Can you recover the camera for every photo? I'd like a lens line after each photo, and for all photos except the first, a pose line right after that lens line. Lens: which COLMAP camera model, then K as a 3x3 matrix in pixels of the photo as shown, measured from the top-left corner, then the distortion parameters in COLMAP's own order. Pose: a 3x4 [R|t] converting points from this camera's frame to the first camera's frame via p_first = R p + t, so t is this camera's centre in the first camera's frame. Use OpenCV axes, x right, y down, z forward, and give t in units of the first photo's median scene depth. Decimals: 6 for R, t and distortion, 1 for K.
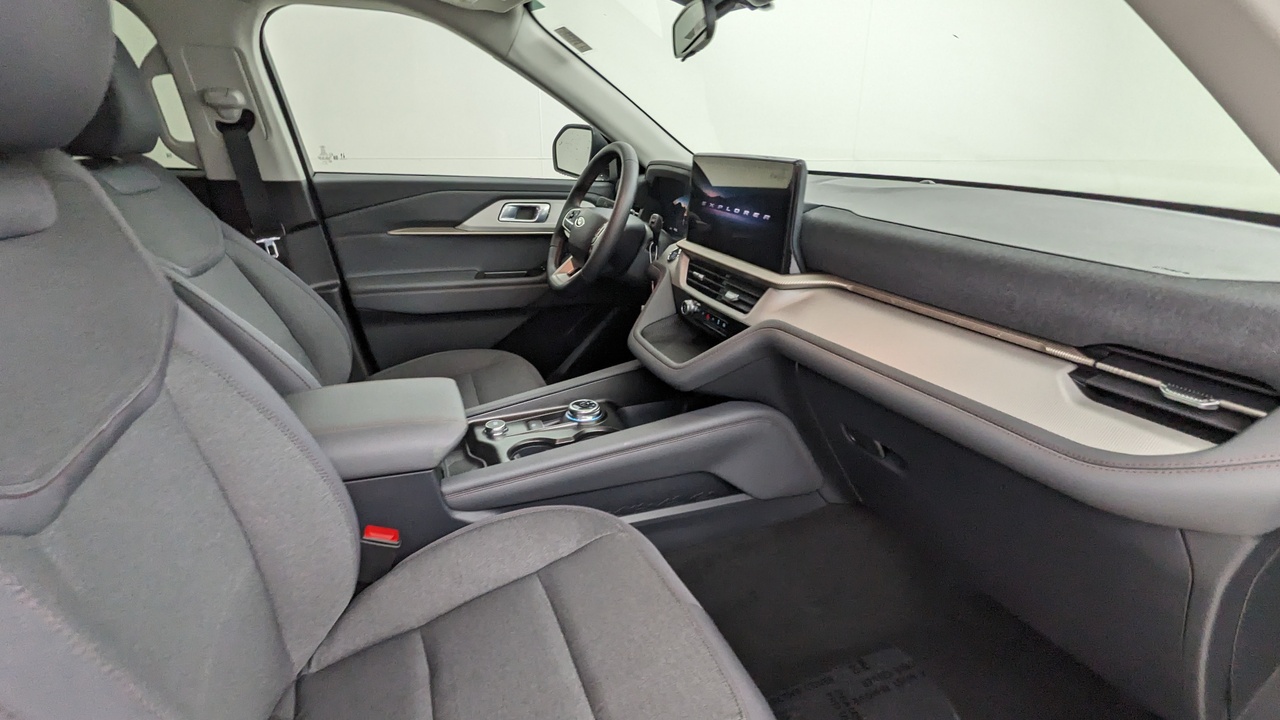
lens RADIAL K [[619.5, 0, 644.6], [0, 619.5, 351.7], [0, 0, 1]] dist [0.002227, 0.000047]
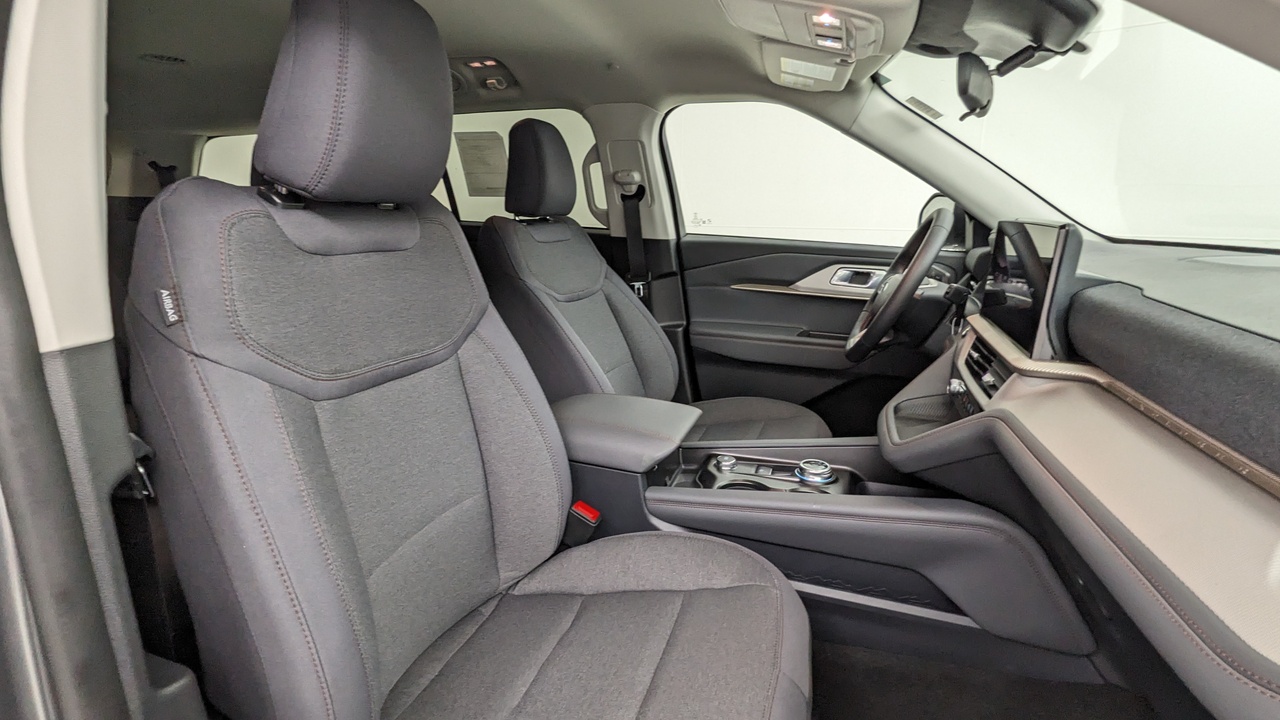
lens RADIAL K [[619.5, 0, 644.6], [0, 619.5, 351.7], [0, 0, 1]] dist [0.002227, 0.000047]
pose [[0.772764, 0.140313, -0.618989, 0.231240], [-0.208367, 0.977289, -0.038599, 0.004237], [0.599515, 0.158805, 0.784450, 0.029866]]
